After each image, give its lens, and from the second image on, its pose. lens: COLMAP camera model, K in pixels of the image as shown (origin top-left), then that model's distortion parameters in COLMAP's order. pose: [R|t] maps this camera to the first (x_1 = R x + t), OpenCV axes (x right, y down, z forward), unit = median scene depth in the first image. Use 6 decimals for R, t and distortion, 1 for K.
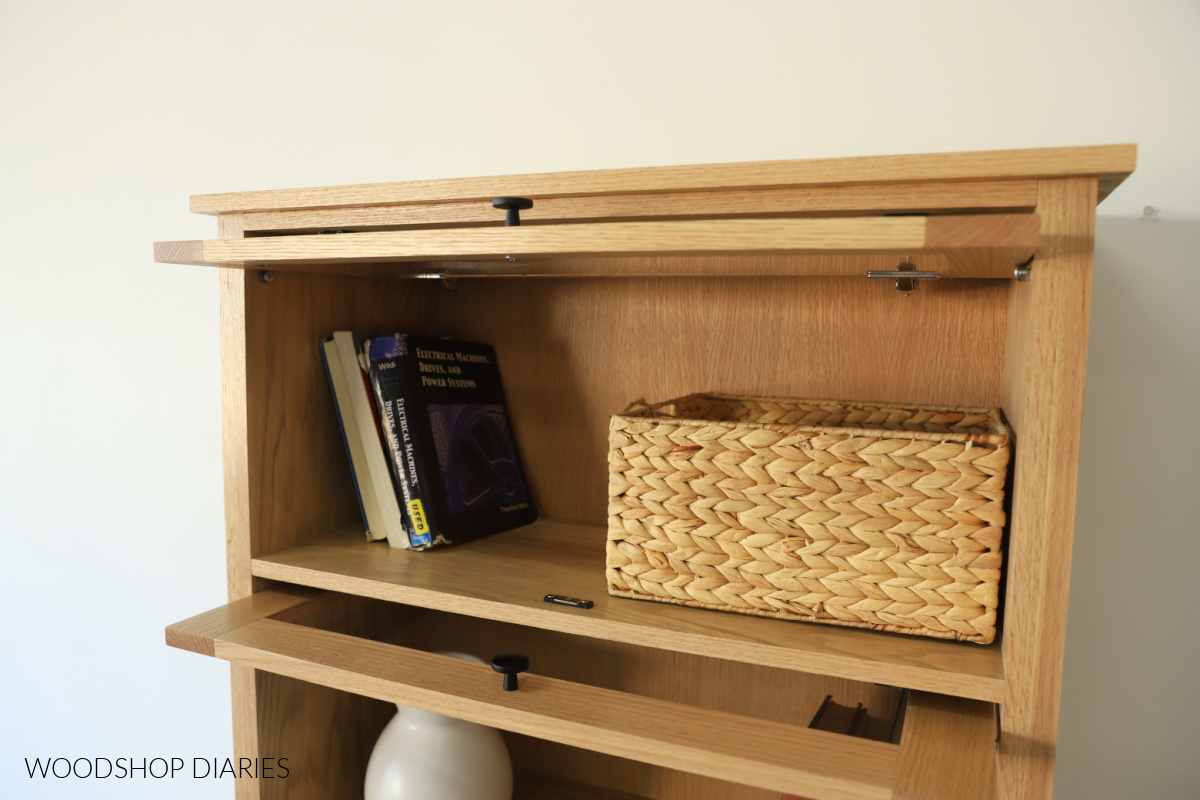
lens RADIAL K [[910.5, 0, 594.9], [0, 910.5, 418.6], [0, 0, 1]] dist [-0.062436, 0.016771]
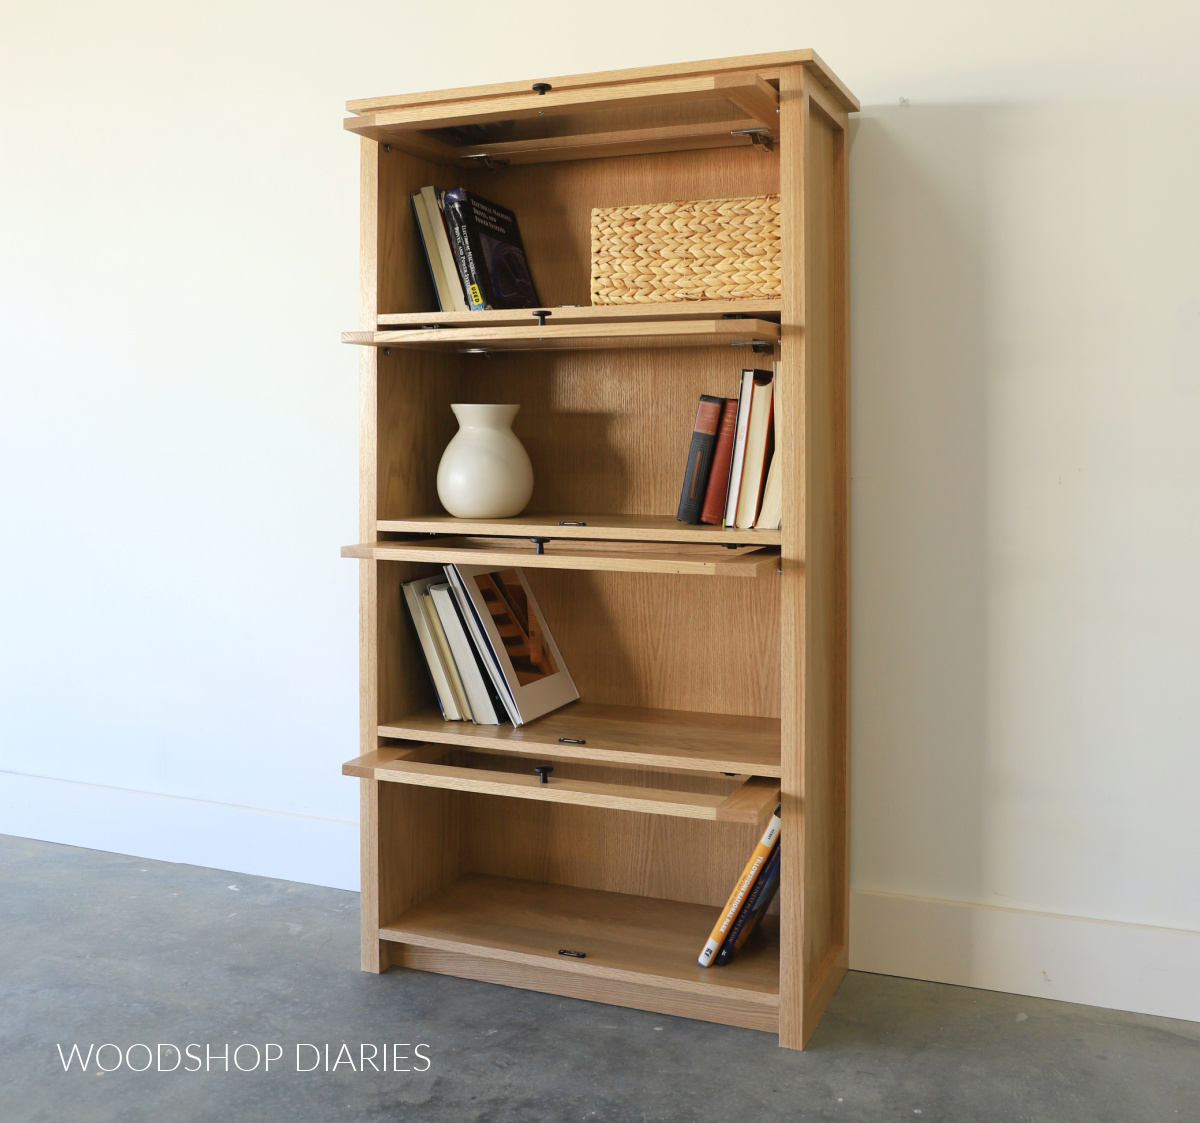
lens RADIAL K [[1440.4, 0, 582.2], [0, 1440.4, 446.1], [0, 0, 1]] dist [-0.068654, 0.000000]
pose [[0.999883, -0.015317, -0.000230, -0.009015], [0.015203, 0.994066, -0.107713, 0.790771], [0.001879, 0.107697, 0.994182, -1.844124]]
